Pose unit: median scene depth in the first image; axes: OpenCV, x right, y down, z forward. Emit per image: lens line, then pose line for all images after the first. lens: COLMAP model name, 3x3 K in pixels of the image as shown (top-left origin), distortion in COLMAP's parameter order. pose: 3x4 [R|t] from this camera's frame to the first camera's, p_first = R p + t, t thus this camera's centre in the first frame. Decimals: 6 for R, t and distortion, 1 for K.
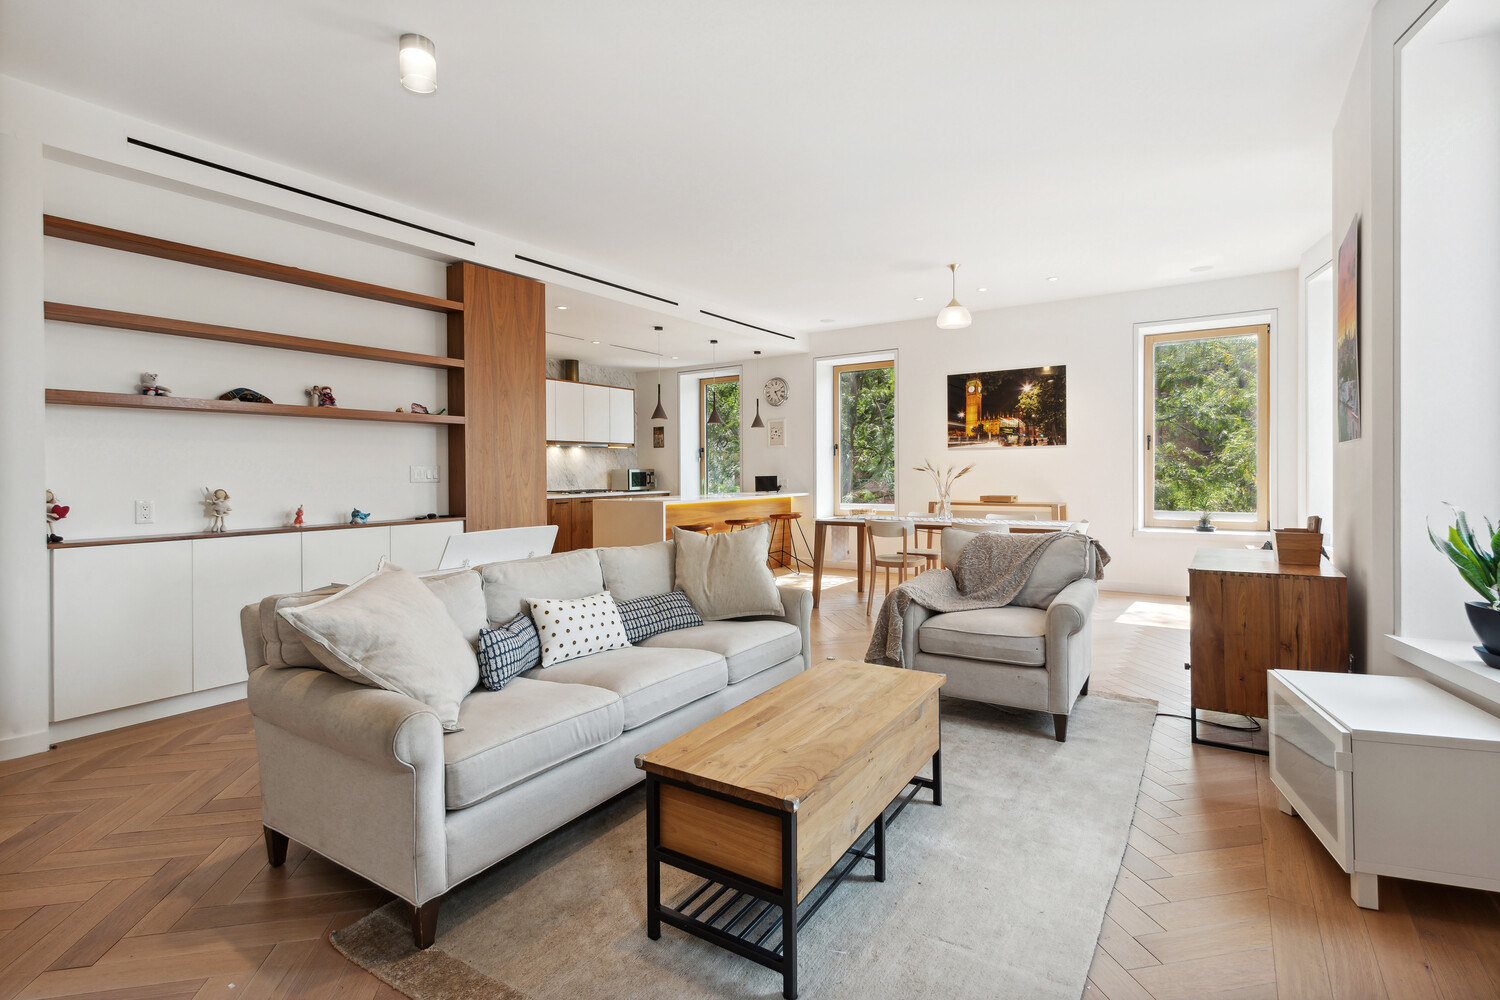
lens RADIAL K [[714.8, 0, 752.6], [0, 714.8, 475.7], [0, 0, 1]] dist [0.001132, 0.000166]
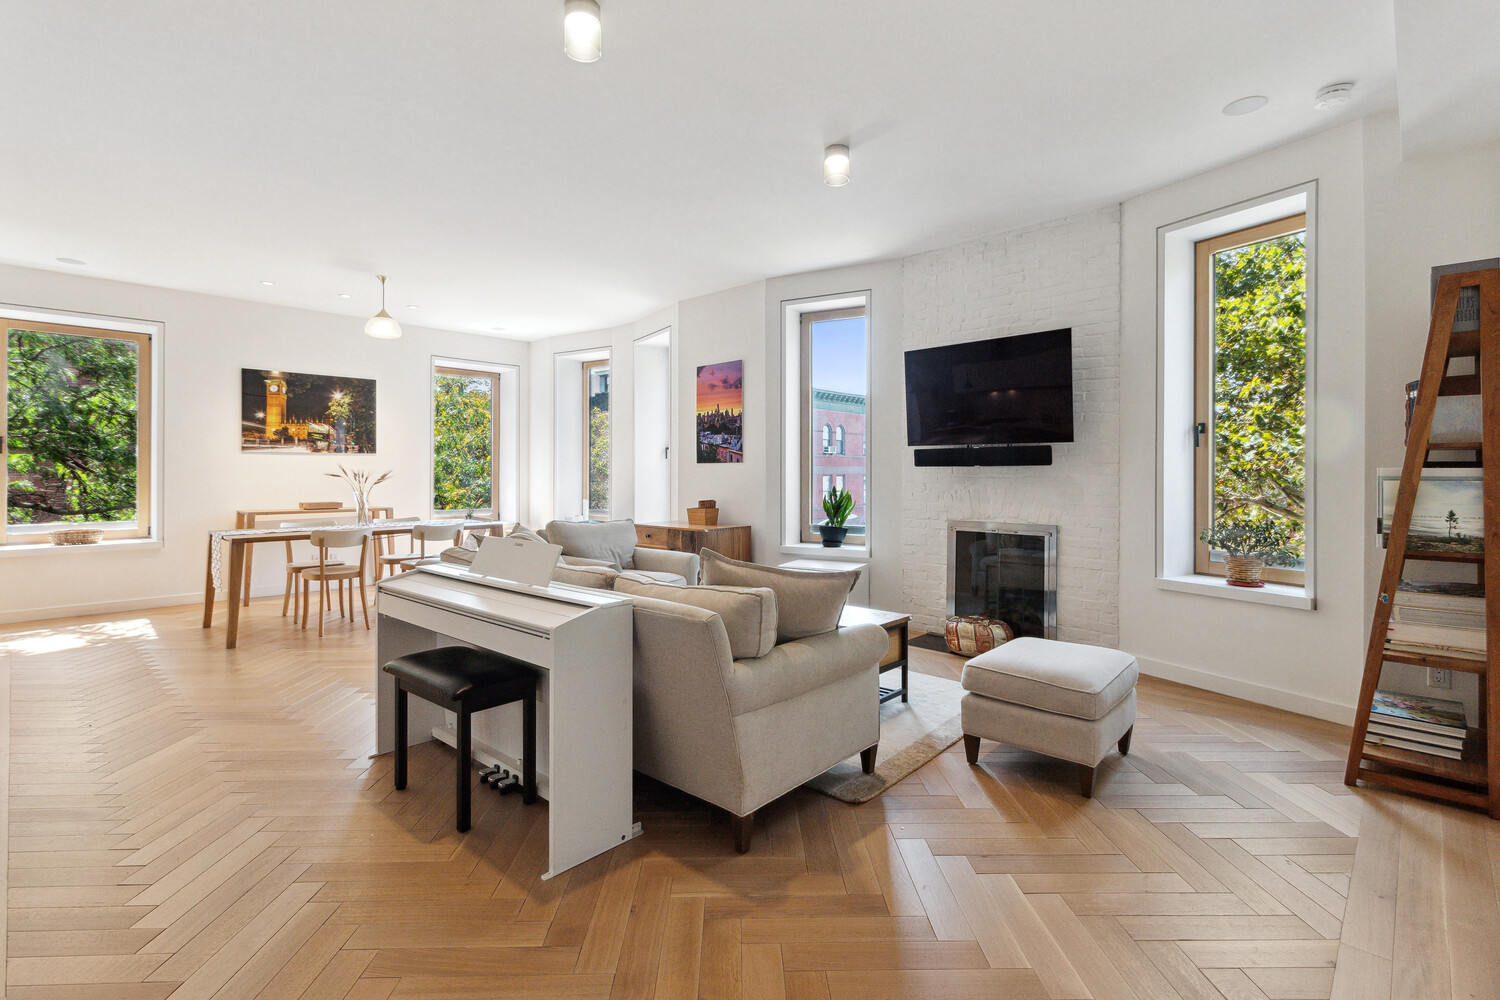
lens RADIAL K [[714.8, 0, 752.6], [0, 714.8, 475.7], [0, 0, 1]] dist [0.001132, 0.000166]
pose [[0.170281, 0.005640, 0.985379, -0.511995], [0.003459, 0.999974, -0.006321, -0.000541], [-0.985389, 0.004485, 0.170257, 0.242697]]
